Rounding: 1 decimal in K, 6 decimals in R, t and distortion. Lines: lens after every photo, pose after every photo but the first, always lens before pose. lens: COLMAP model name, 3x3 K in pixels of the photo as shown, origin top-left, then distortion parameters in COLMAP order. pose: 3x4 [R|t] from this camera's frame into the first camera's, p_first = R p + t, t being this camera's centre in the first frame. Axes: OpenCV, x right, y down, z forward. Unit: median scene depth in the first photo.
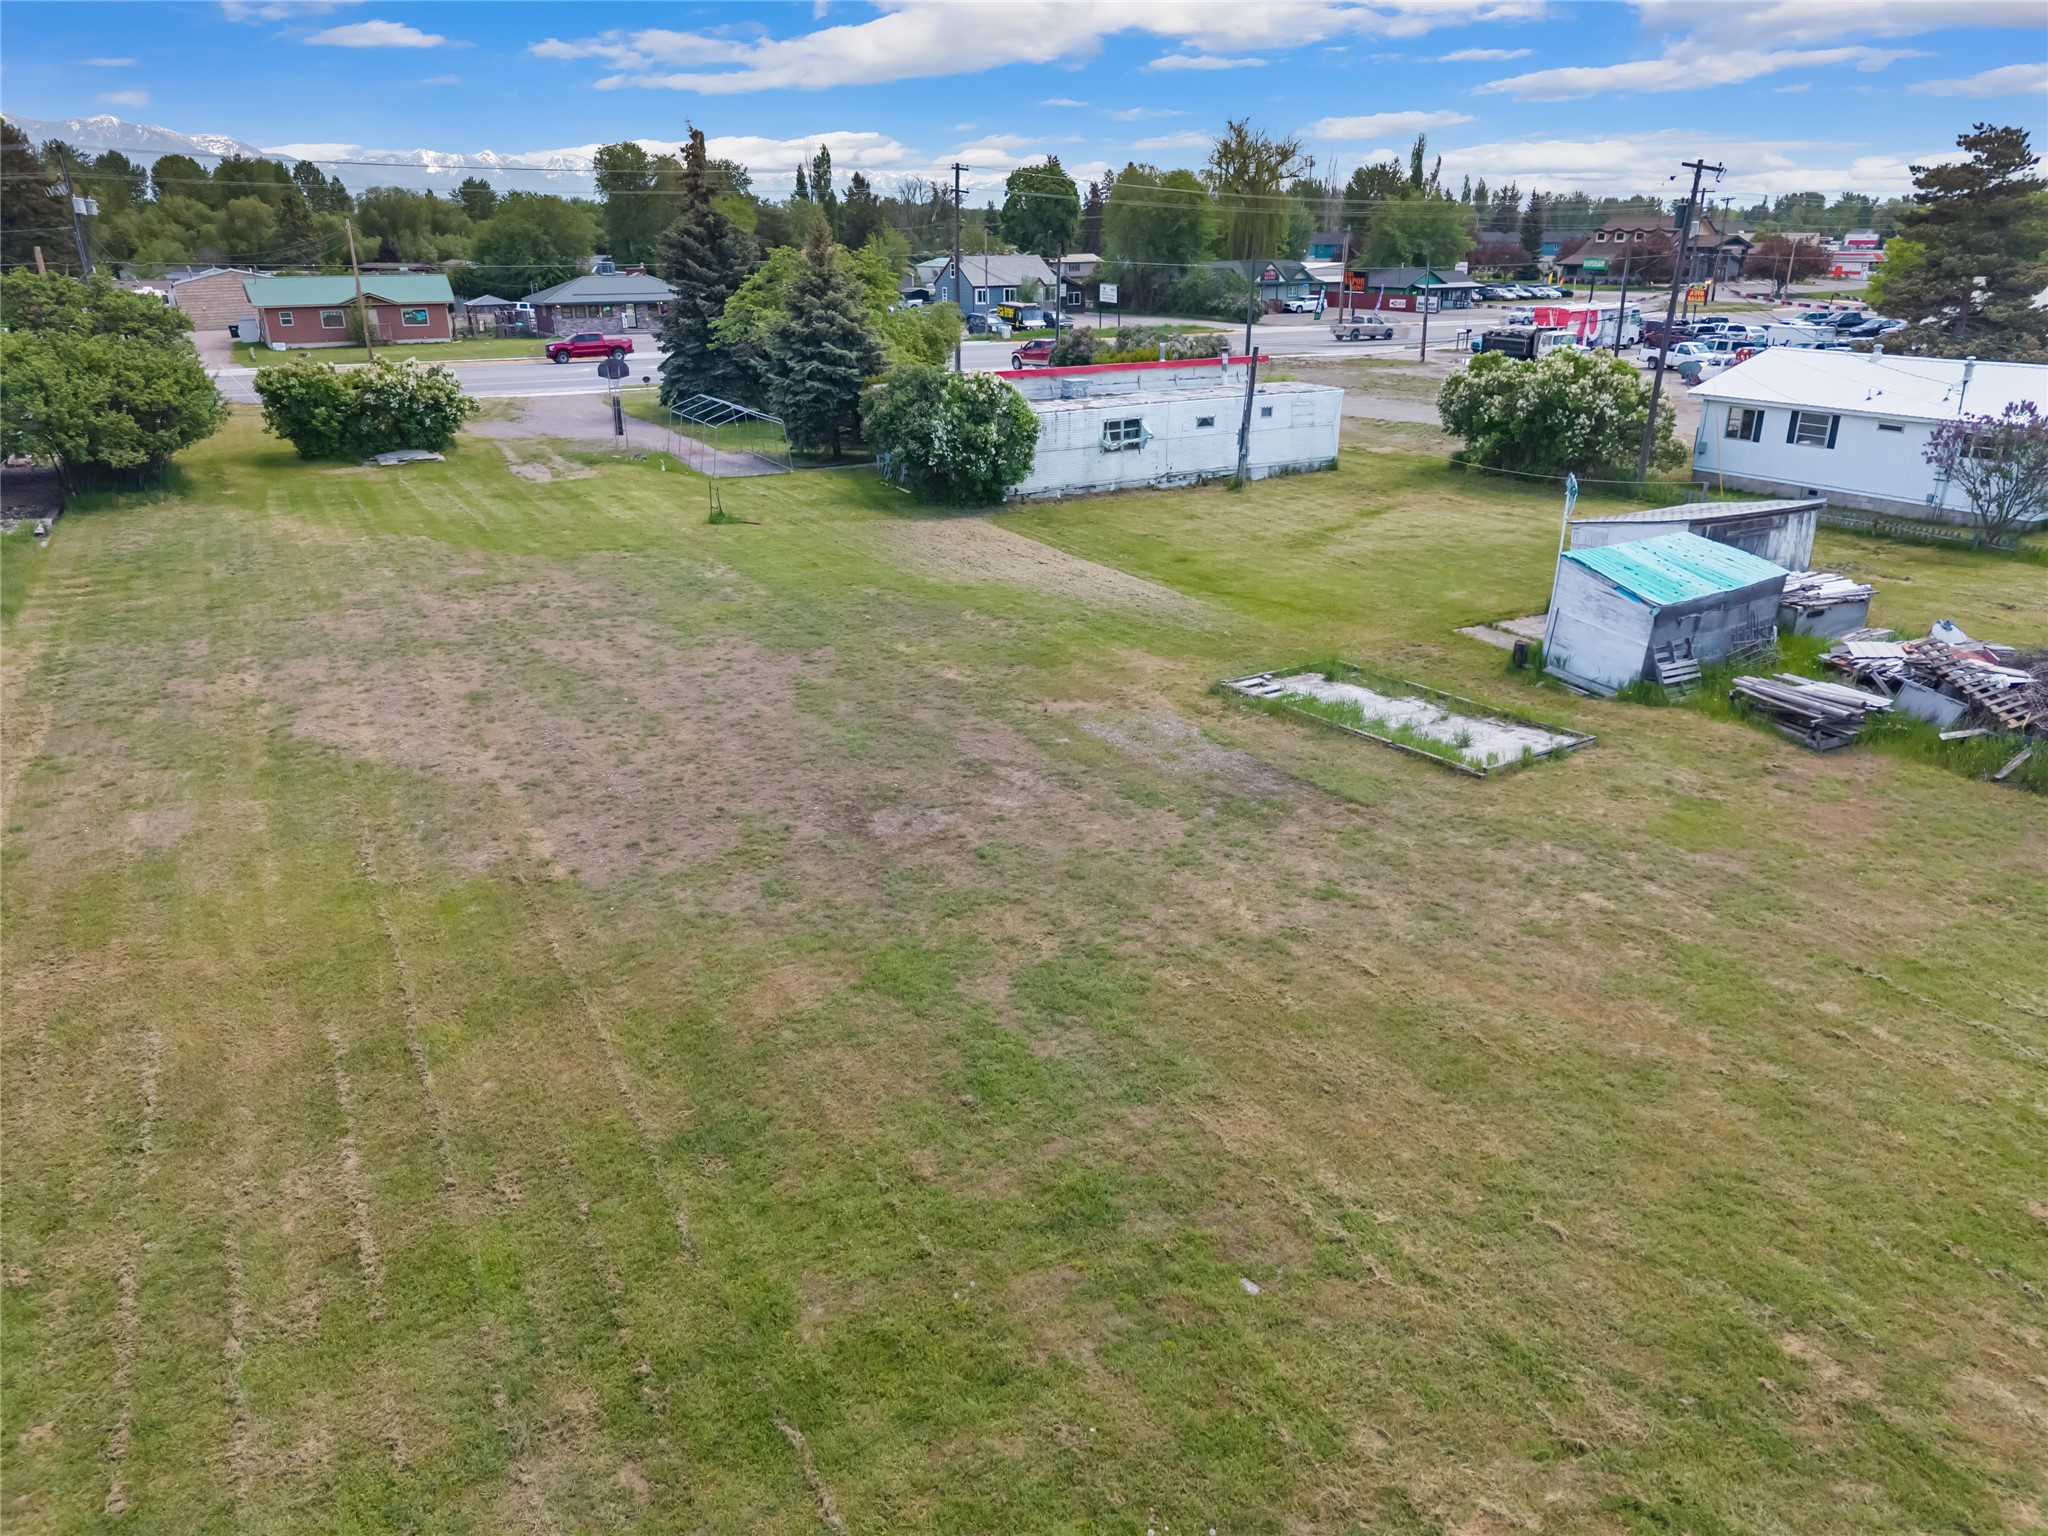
lens RADIAL K [[1424.7, 0, 1024.0], [0, 1424.7, 768.0], [0, 0, 1]] dist [0.064664, -0.079586]
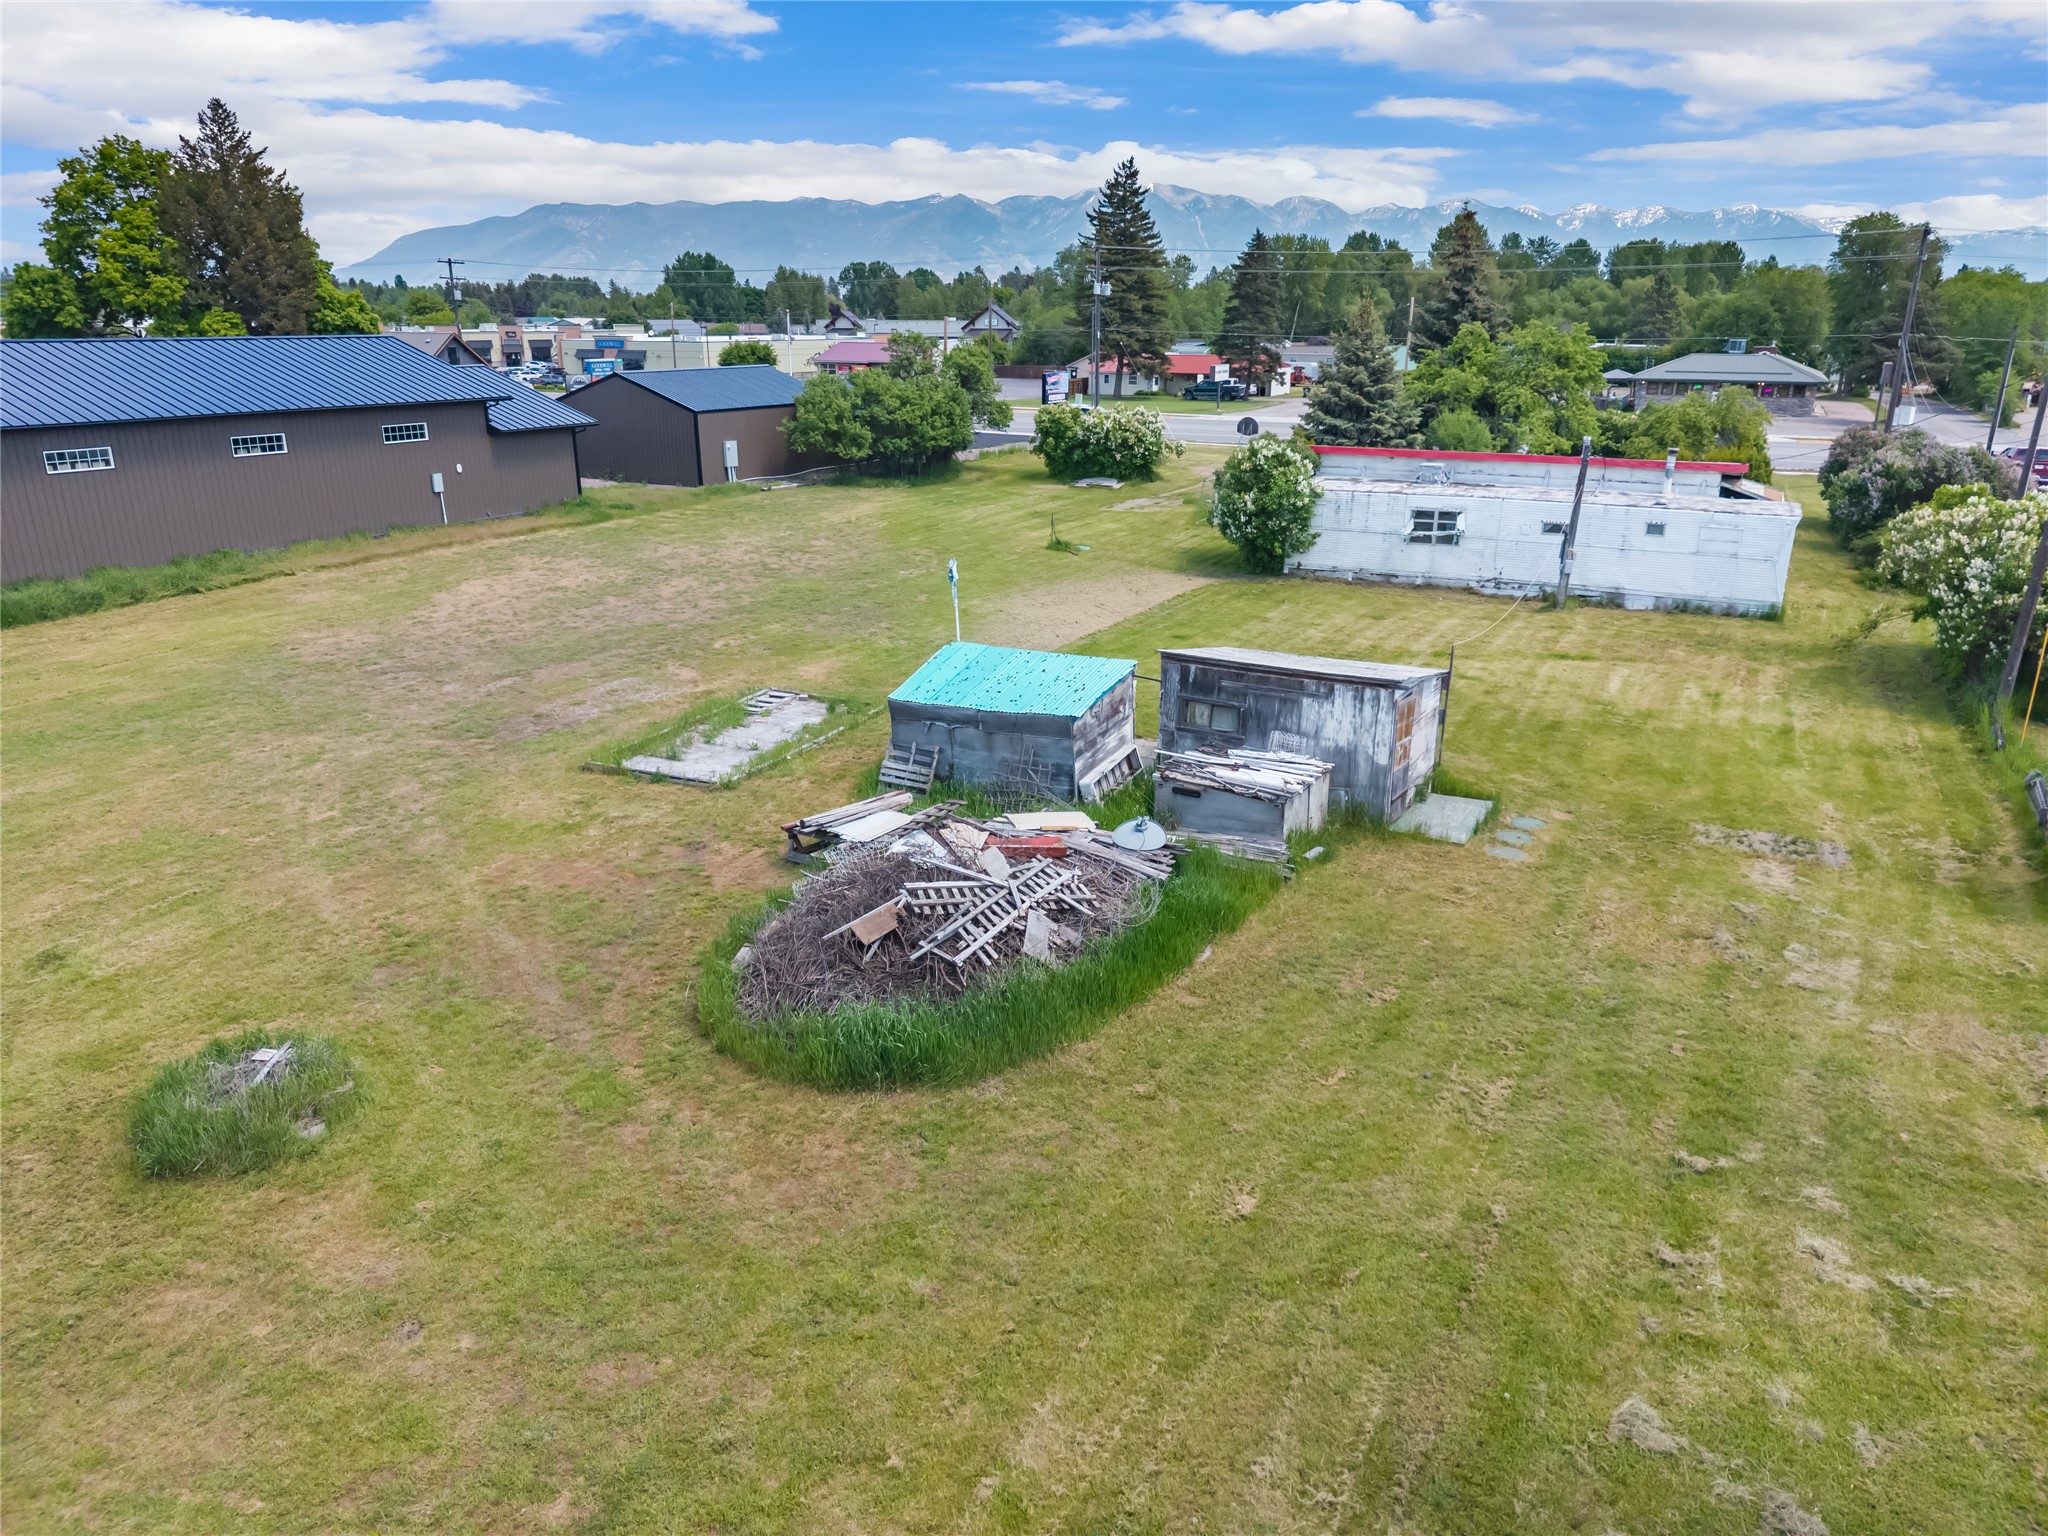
lens RADIAL K [[1388.2, 0, 1025.8], [0, 1388.2, 792.2], [0, 0, 1]] dist [0.008922, -0.000340]
pose [[0.534982, 0.281142, -0.796714, 0.683533], [-0.299484, 0.944880, 0.132327, -0.111892], [0.790002, 0.167810, 0.589692, 0.298575]]
